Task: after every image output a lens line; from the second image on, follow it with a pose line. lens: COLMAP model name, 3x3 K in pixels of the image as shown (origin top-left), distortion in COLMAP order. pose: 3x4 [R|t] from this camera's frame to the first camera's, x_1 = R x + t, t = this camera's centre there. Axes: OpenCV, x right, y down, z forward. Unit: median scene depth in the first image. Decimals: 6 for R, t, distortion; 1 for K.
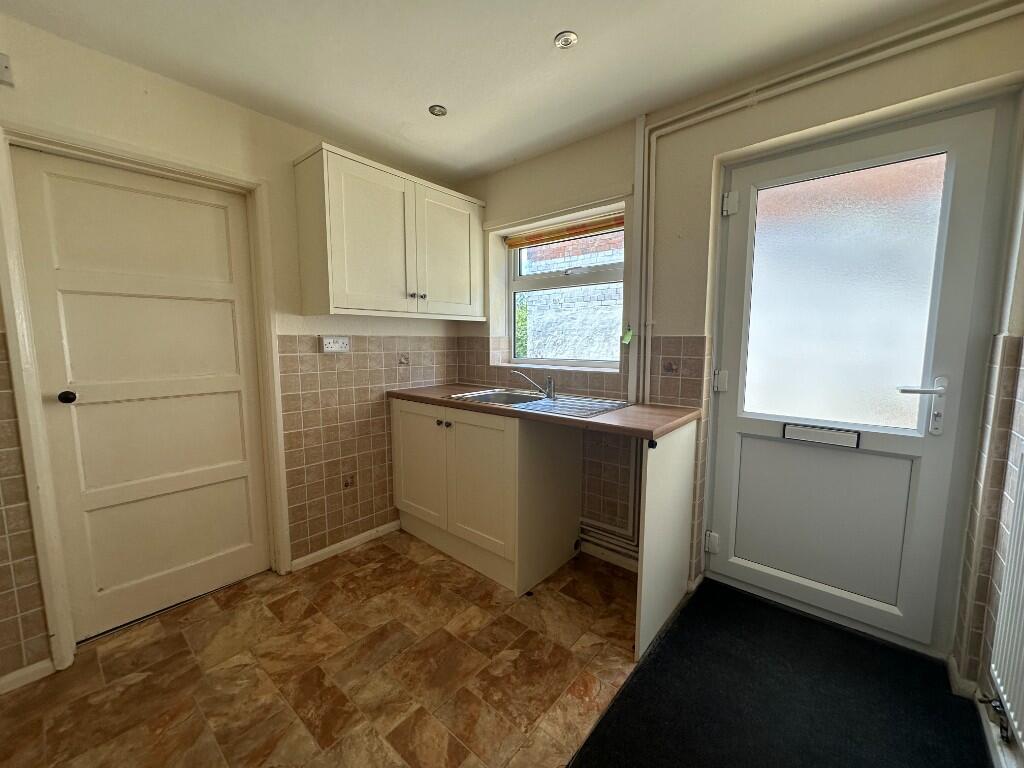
lens RADIAL K [[407.4, 0, 511.3], [0, 407.4, 384.6], [0, 0, 1]] dist [-0.003212, 0.000168]
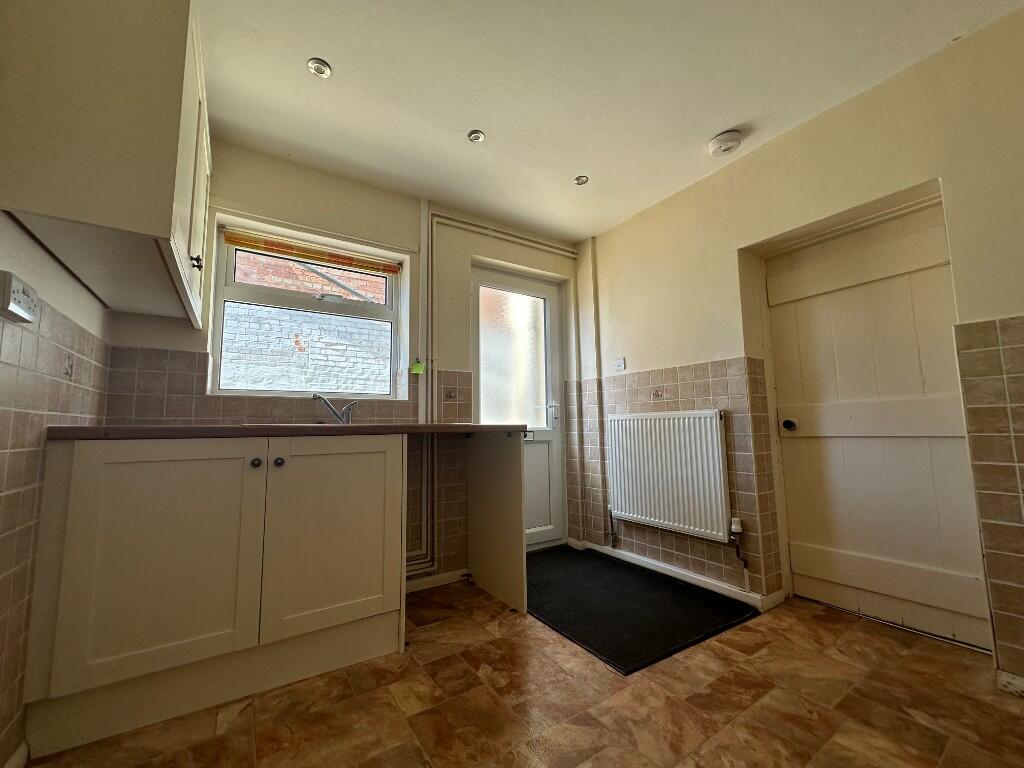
lens RADIAL K [[407.4, 0, 511.3], [0, 407.4, 384.6], [0, 0, 1]] dist [-0.003212, 0.000168]
pose [[0.276055, 0.094509, 0.956484, -0.841740], [0.118920, 0.984149, -0.131565, 0.126353], [-0.953757, 0.150064, 0.260440, 0.528998]]
